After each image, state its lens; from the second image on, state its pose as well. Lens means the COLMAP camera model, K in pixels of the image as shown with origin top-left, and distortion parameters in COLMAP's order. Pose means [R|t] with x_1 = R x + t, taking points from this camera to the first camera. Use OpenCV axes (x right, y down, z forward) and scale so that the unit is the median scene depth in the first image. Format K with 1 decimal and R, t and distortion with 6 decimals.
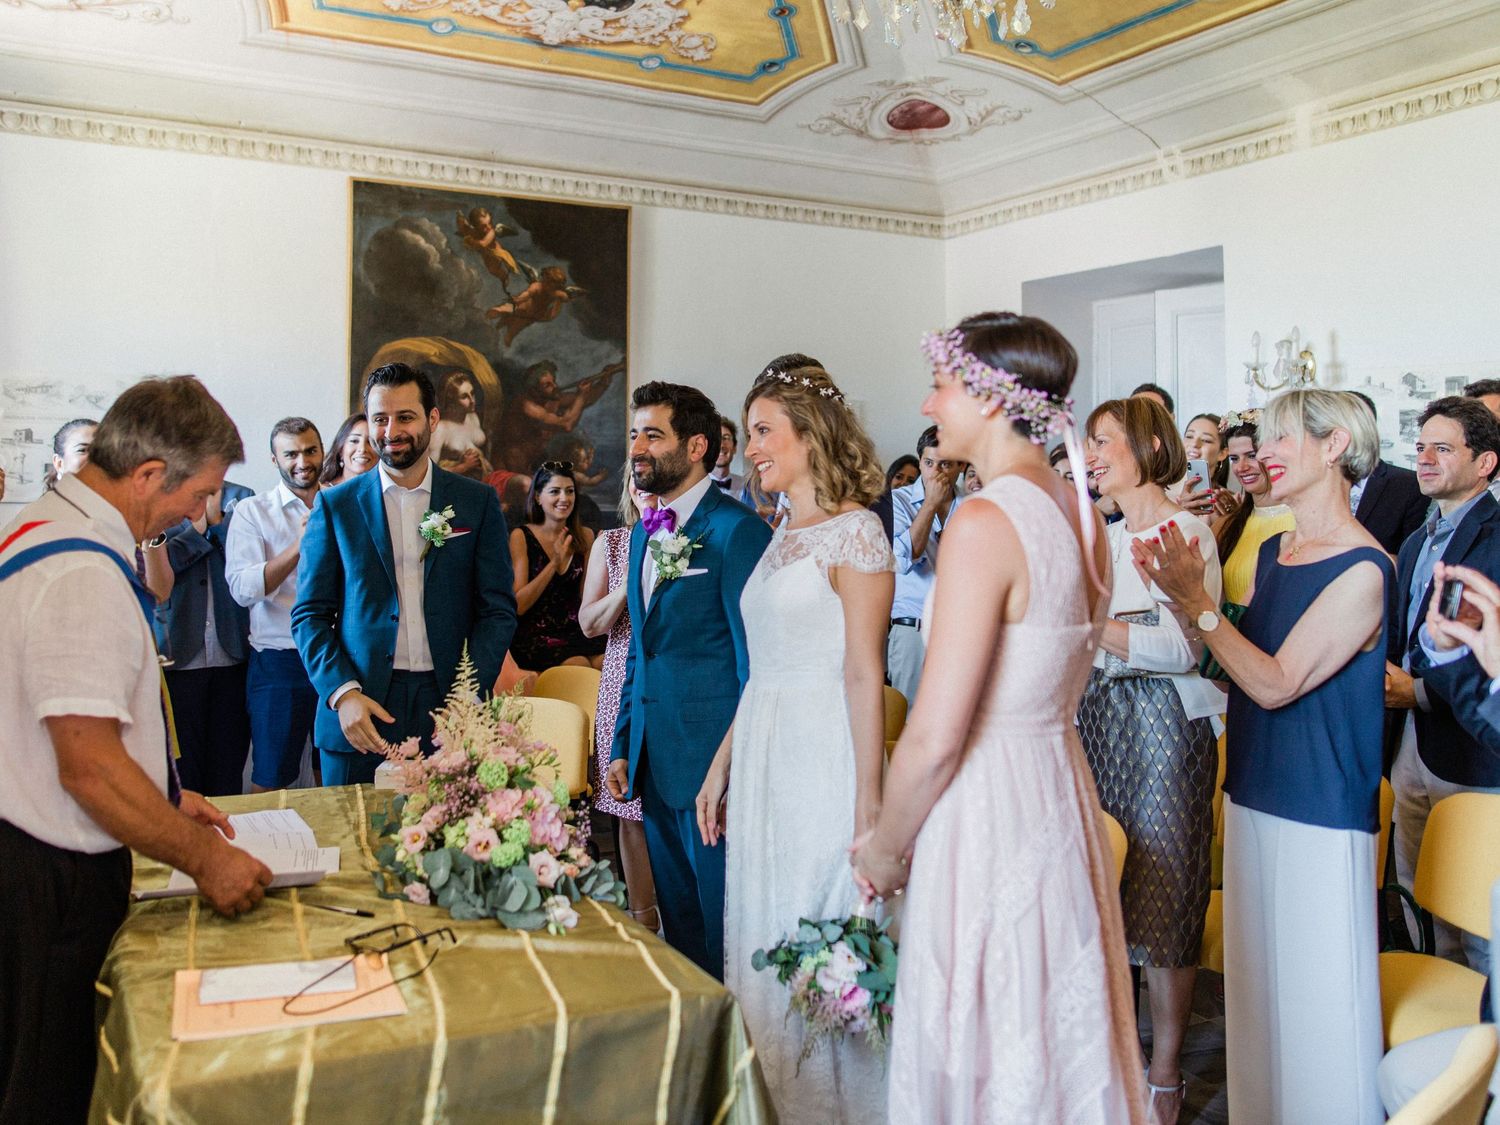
lens RADIAL K [[1347.9, 0, 750.5], [0, 1347.9, 458.1], [0, 0, 1]] dist [-0.008911, -0.000578]
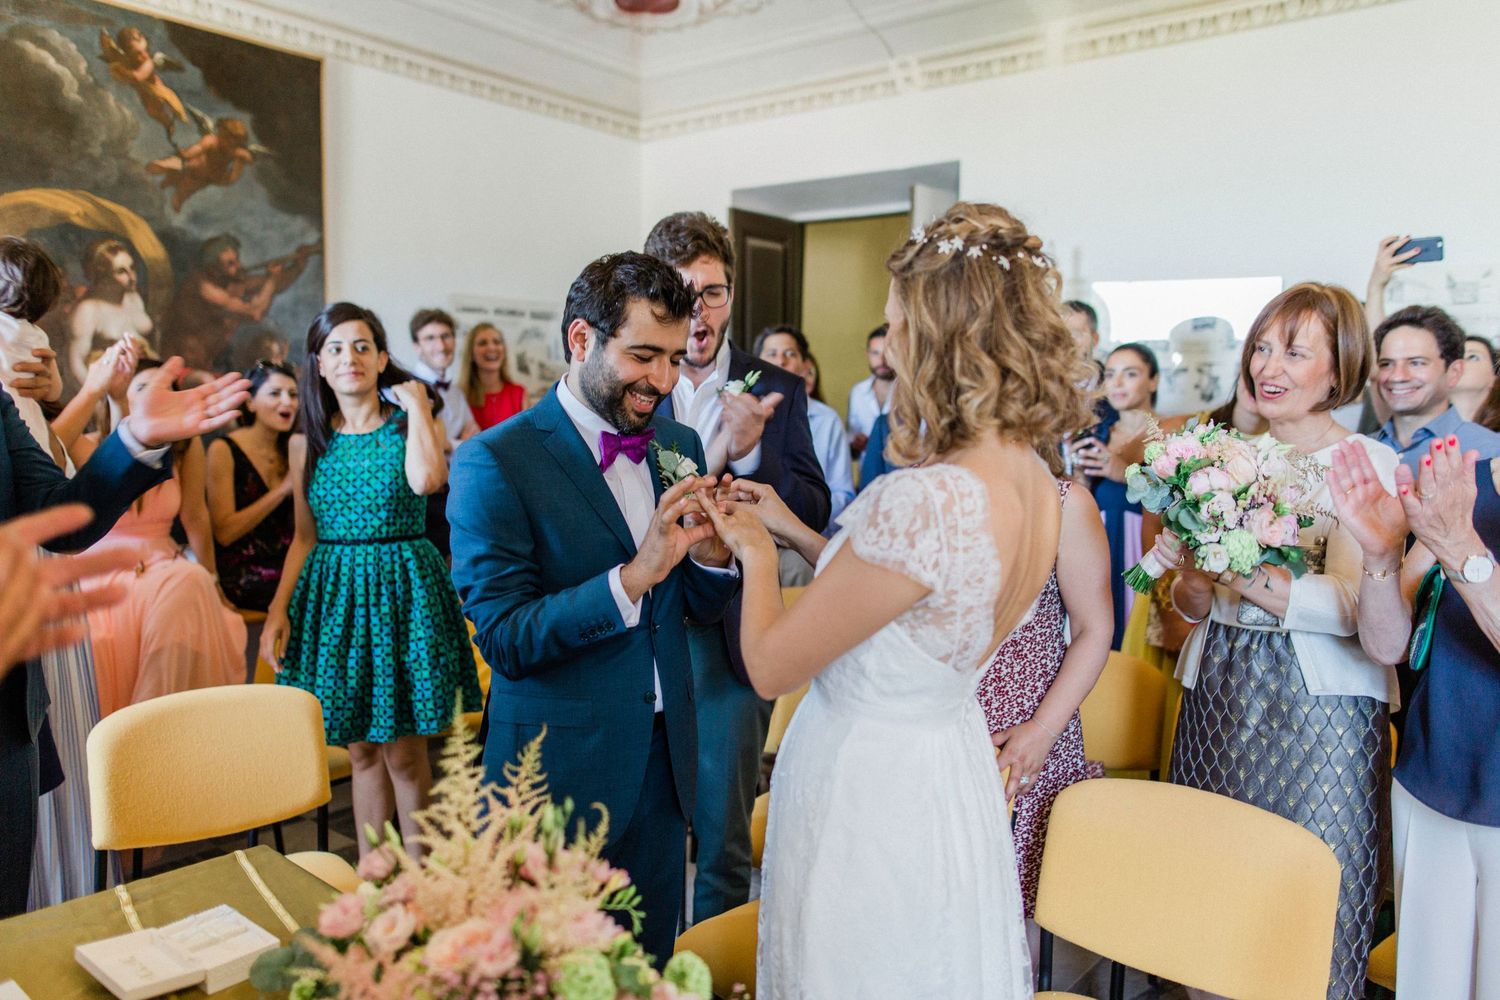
lens RADIAL K [[1060.0, 0, 713.2], [0, 1060.0, 497.2], [0, 0, 1]] dist [-0.009181, 0.004874]
pose [[0.929861, -0.023650, 0.367149, -0.123710], [-0.019607, 0.993328, 0.113643, 0.009273], [-0.367387, -0.112871, 0.923194, 0.289586]]
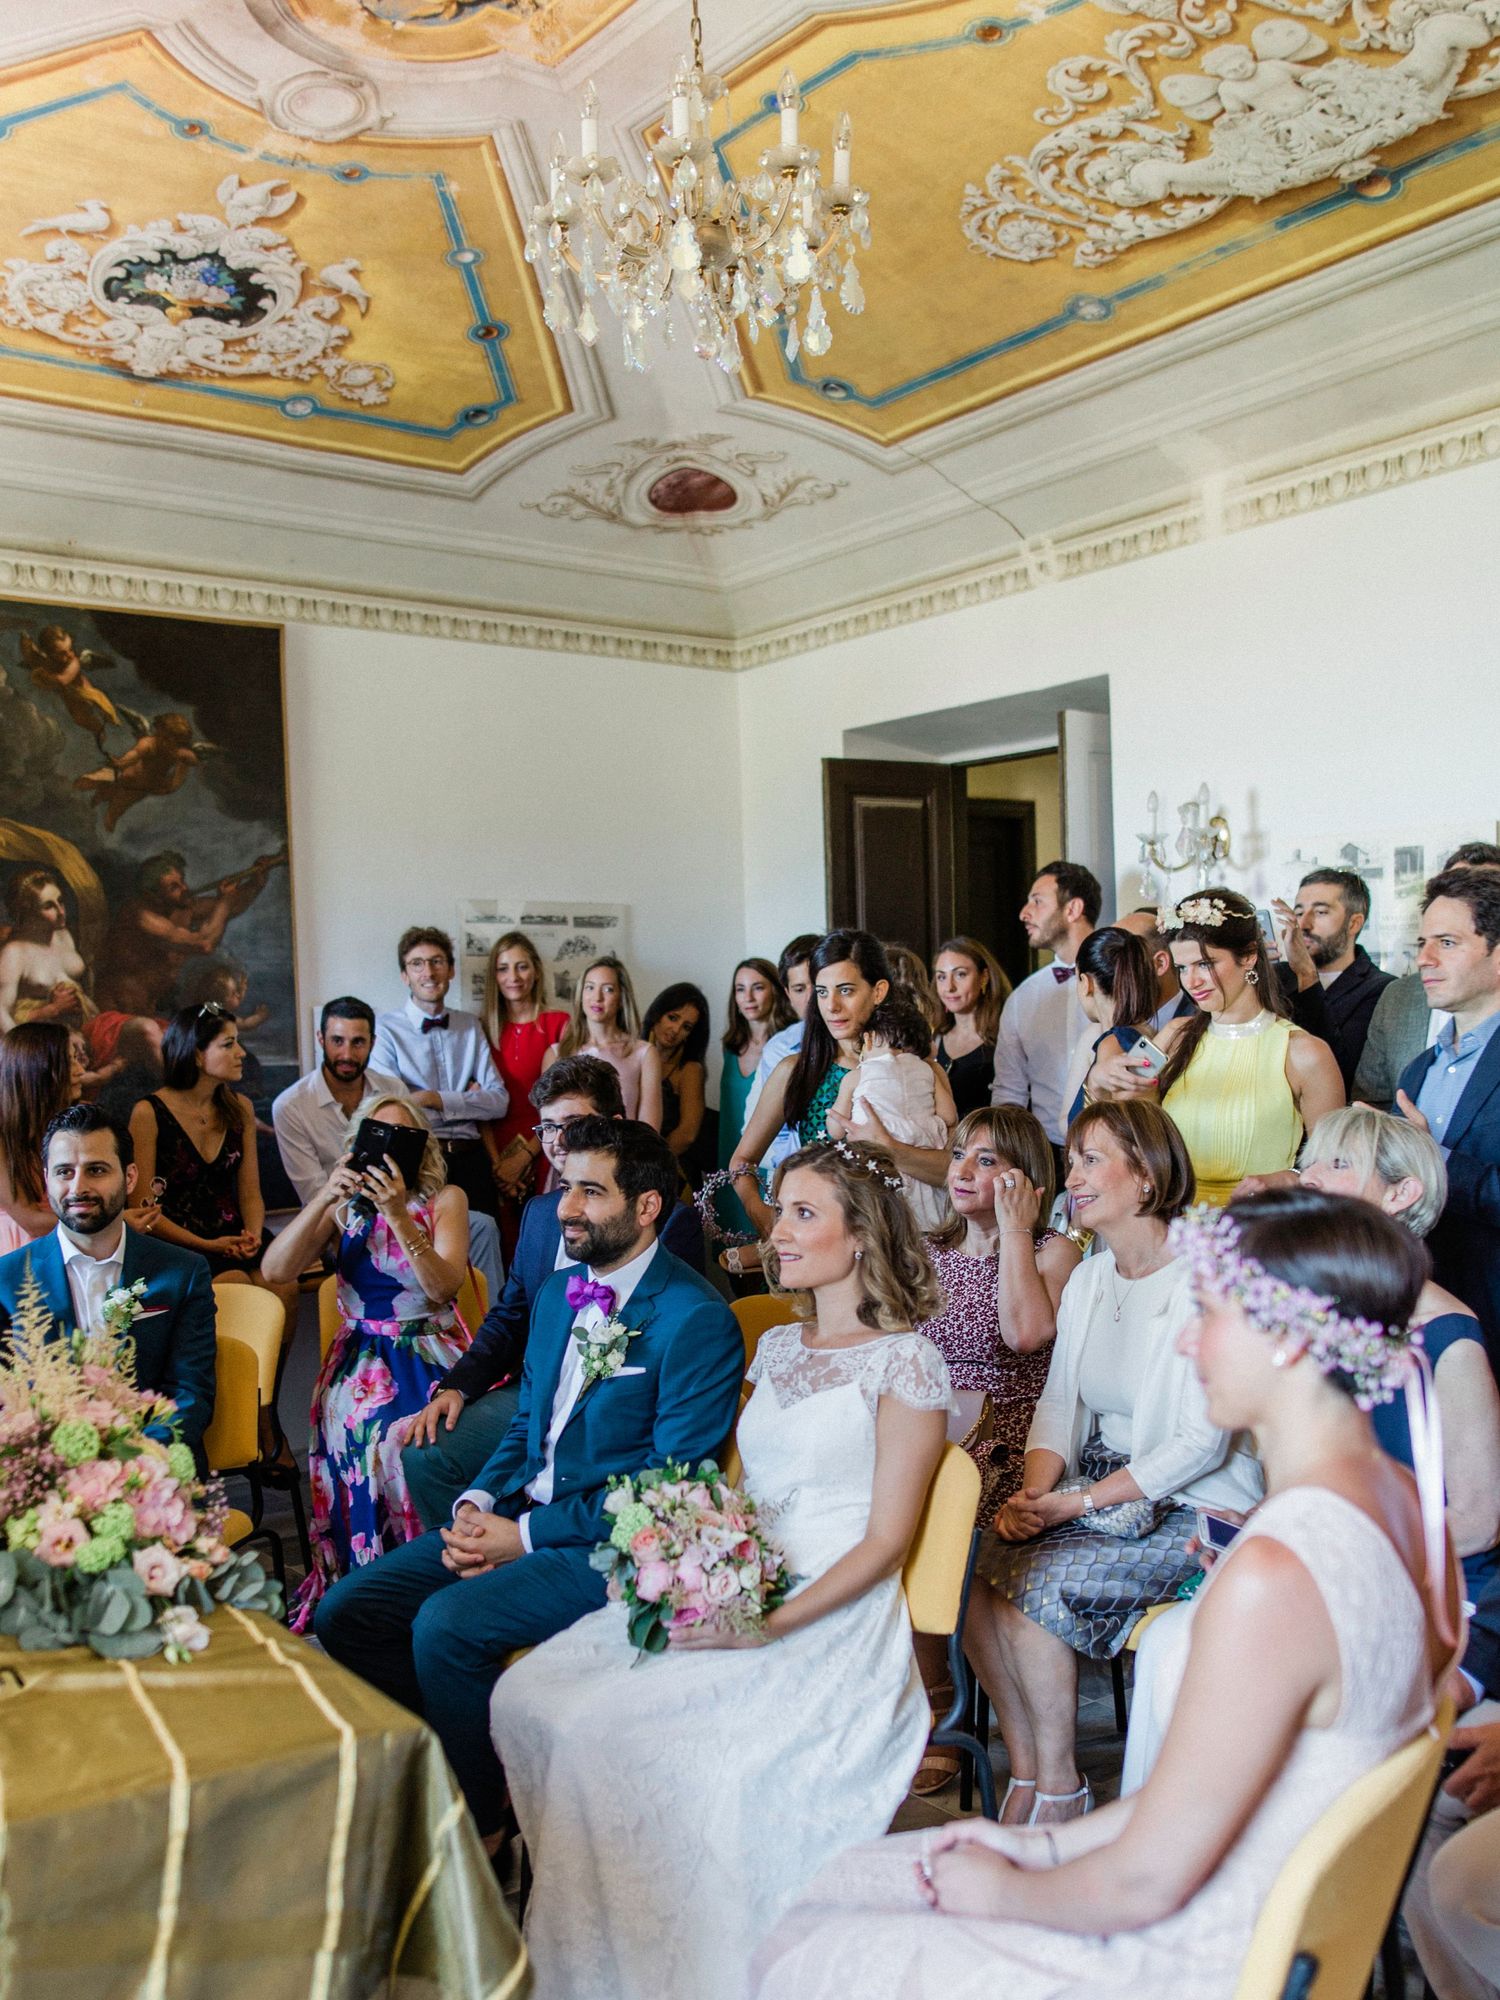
lens RADIAL K [[1826.4, 0, 741.6], [0, 1826.4, 1162.0], [0, 0, 1]] dist [-0.007915, 0.002361]
pose [[0.990871, -0.040772, 0.128498, 0.014107], [0.028607, 0.995053, 0.095134, 0.006144], [-0.131742, -0.090590, 0.987136, 0.021398]]
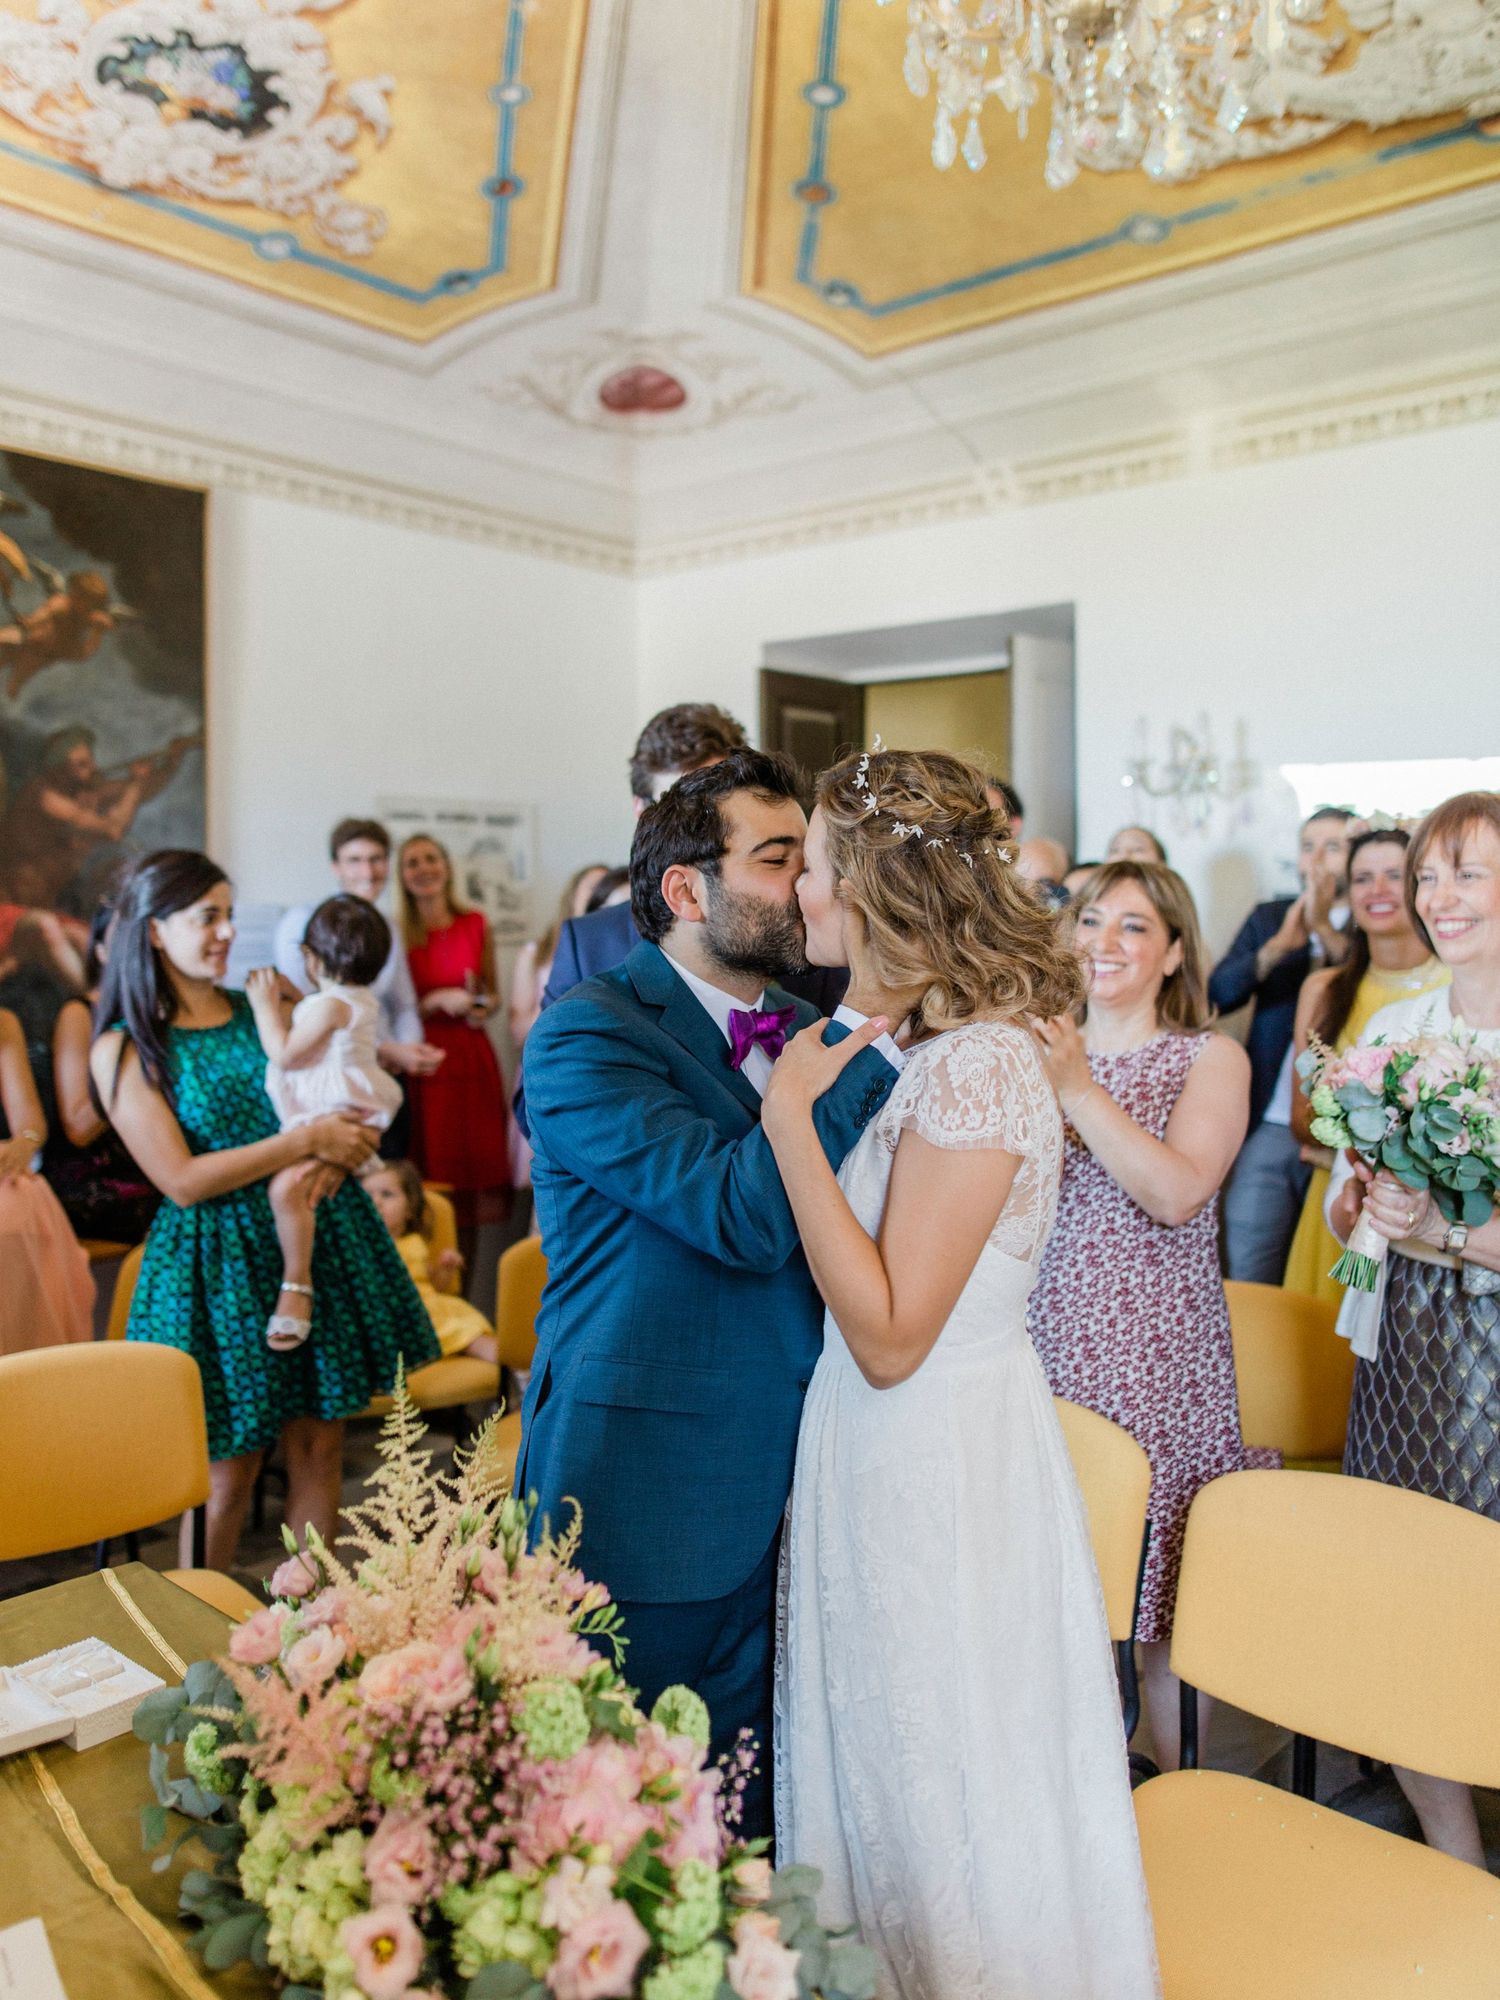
lens RADIAL K [[1561.9, 0, 695.9], [0, 1561.9, 924.4], [0, 0, 1]] dist [-0.003836, 0.005054]
pose [[0.942598, -0.006486, 0.333866, -0.132470], [-0.003827, 0.999536, 0.030223, -0.004399], [-0.333907, -0.029766, 0.942136, 0.248426]]
